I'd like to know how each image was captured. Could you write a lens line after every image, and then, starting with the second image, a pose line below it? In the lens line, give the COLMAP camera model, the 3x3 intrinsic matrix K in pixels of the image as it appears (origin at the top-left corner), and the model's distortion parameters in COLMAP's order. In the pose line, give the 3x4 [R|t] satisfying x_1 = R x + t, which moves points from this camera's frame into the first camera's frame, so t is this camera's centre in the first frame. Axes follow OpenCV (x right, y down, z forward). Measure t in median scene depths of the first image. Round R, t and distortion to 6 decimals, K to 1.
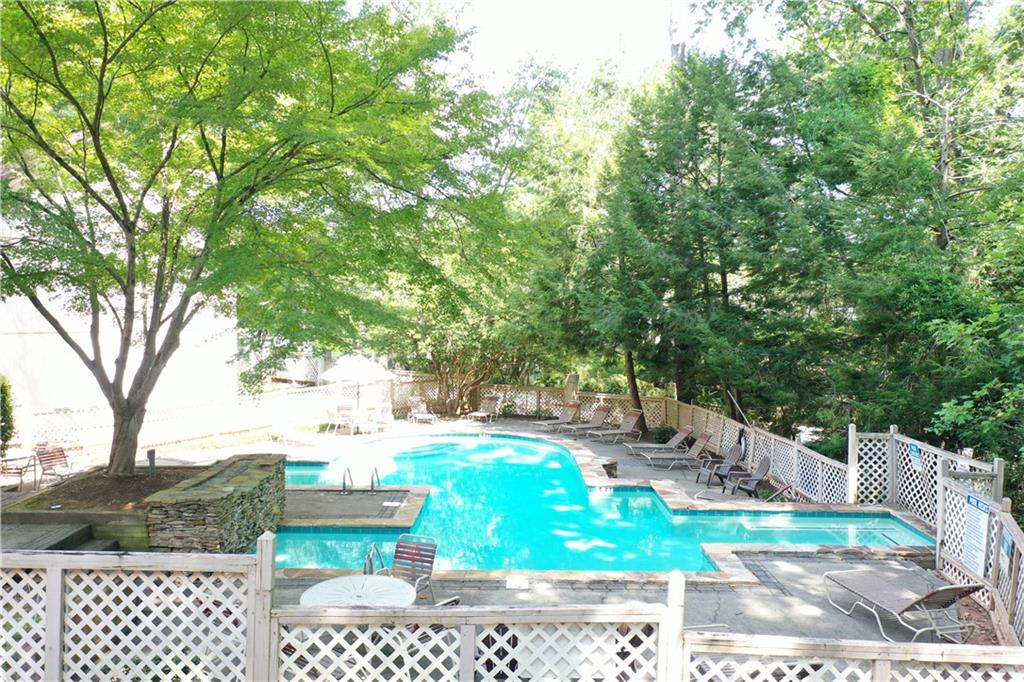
lens RADIAL K [[811.5, 0, 507.6], [0, 811.5, 342.5], [0, 0, 1]] dist [0.013648, 0.001252]
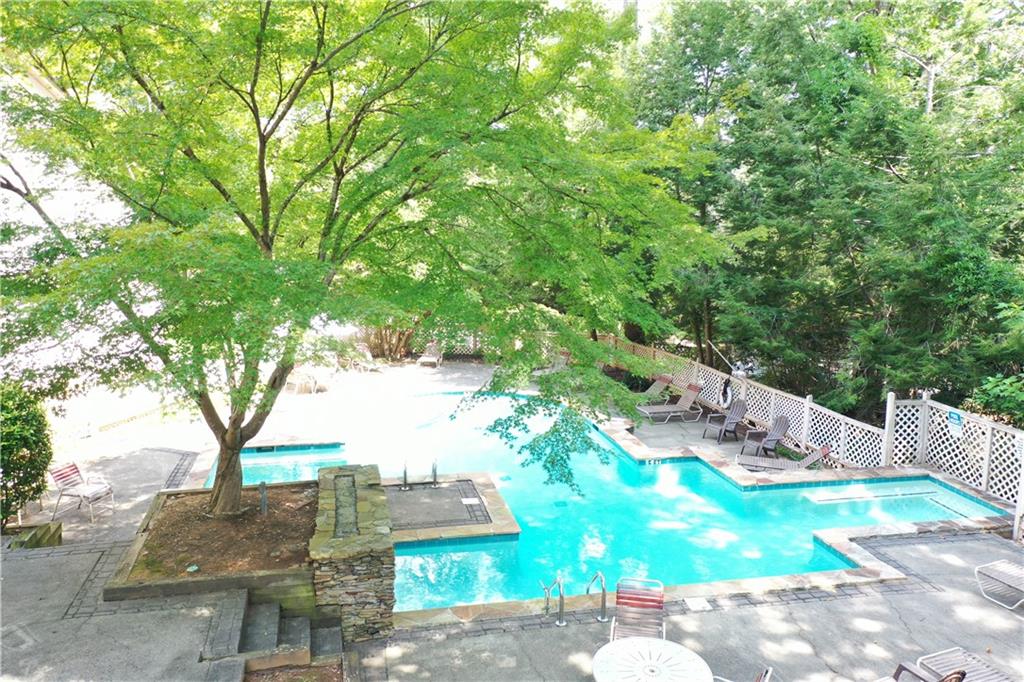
lens RADIAL K [[811.5, 0, 513.6], [0, 811.5, 337.3], [0, 0, 1]] dist [0.013648, 0.001252]
pose [[0.977499, -0.034297, 0.208135, -0.276965], [0.010334, 0.993295, 0.115141, -0.098539], [-0.210689, -0.110400, 0.971299, 0.080279]]
